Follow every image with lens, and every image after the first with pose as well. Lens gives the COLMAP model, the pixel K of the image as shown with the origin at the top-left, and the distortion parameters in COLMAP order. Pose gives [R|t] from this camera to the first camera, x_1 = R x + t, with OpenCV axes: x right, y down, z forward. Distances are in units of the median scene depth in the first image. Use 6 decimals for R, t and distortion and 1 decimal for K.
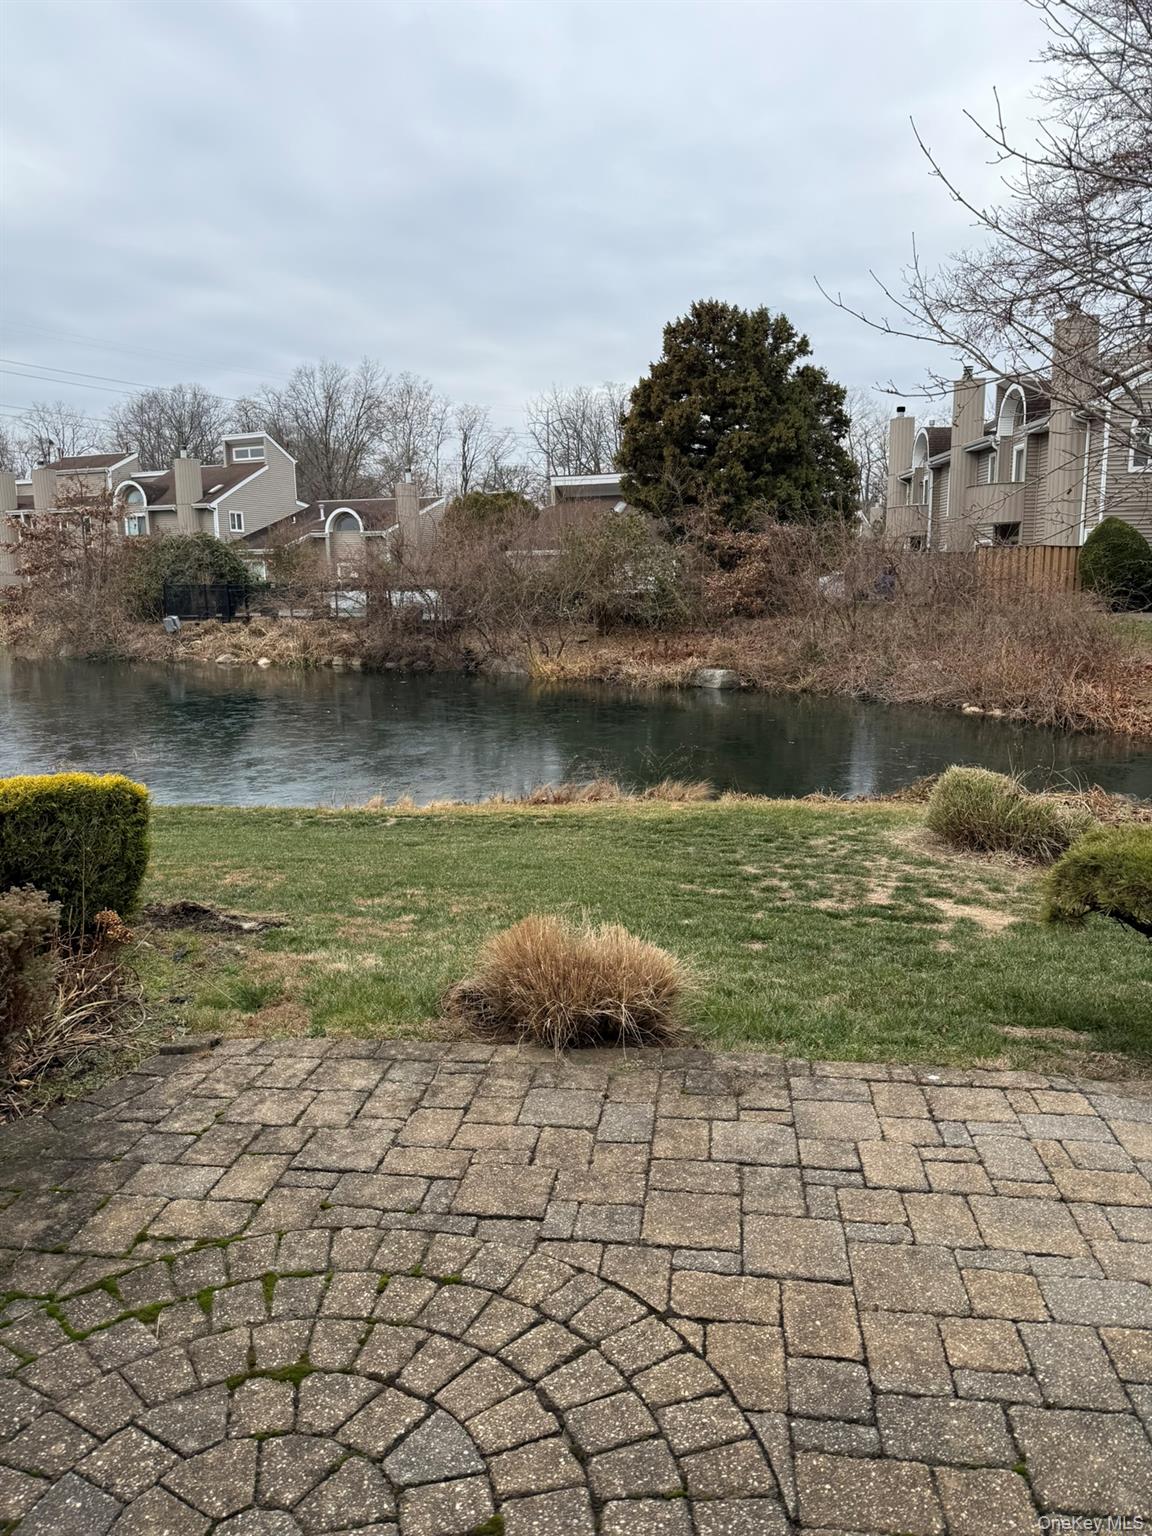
lens RADIAL K [[1073.6, 0, 576.0], [0, 1073.6, 768.0], [0, 0, 1]] dist [0.110938, 0.000084]
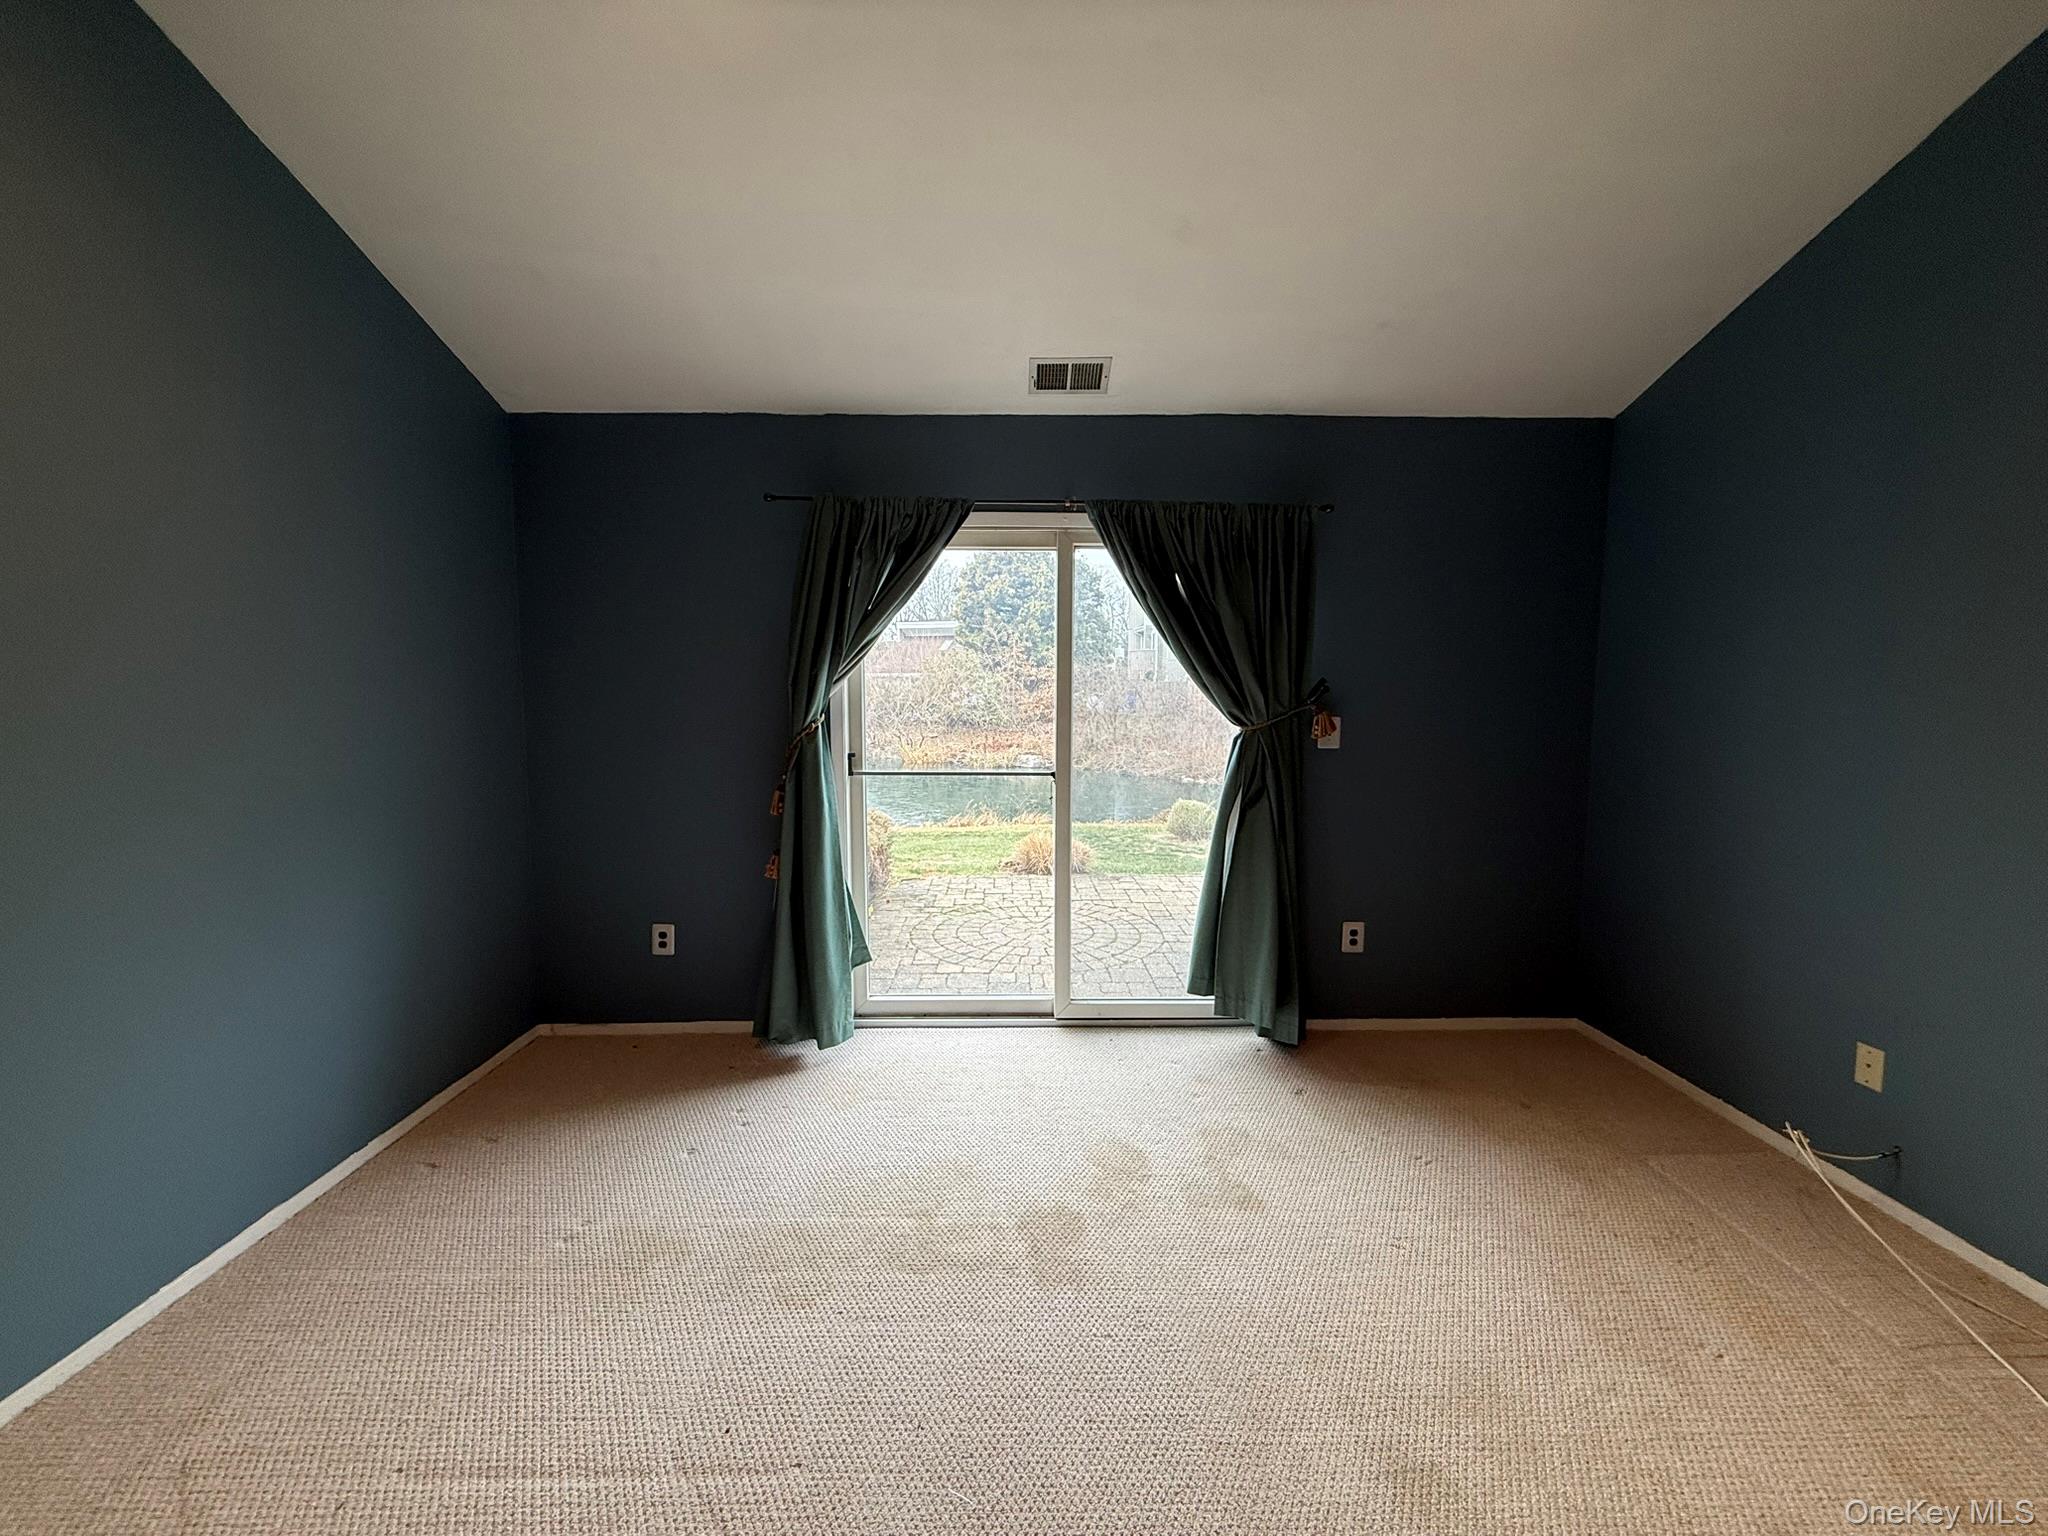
lens RADIAL K [[821.9, 0, 1024.0], [0, 821.9, 768.0], [0, 0, 1]] dist [-0.000062, -0.000002]
pose [[0.988417, 0.001462, 0.151753, -0.043593], [0.011131, 0.996562, -0.082101, 0.017604], [-0.151352, 0.082839, 0.985003, -0.118457]]
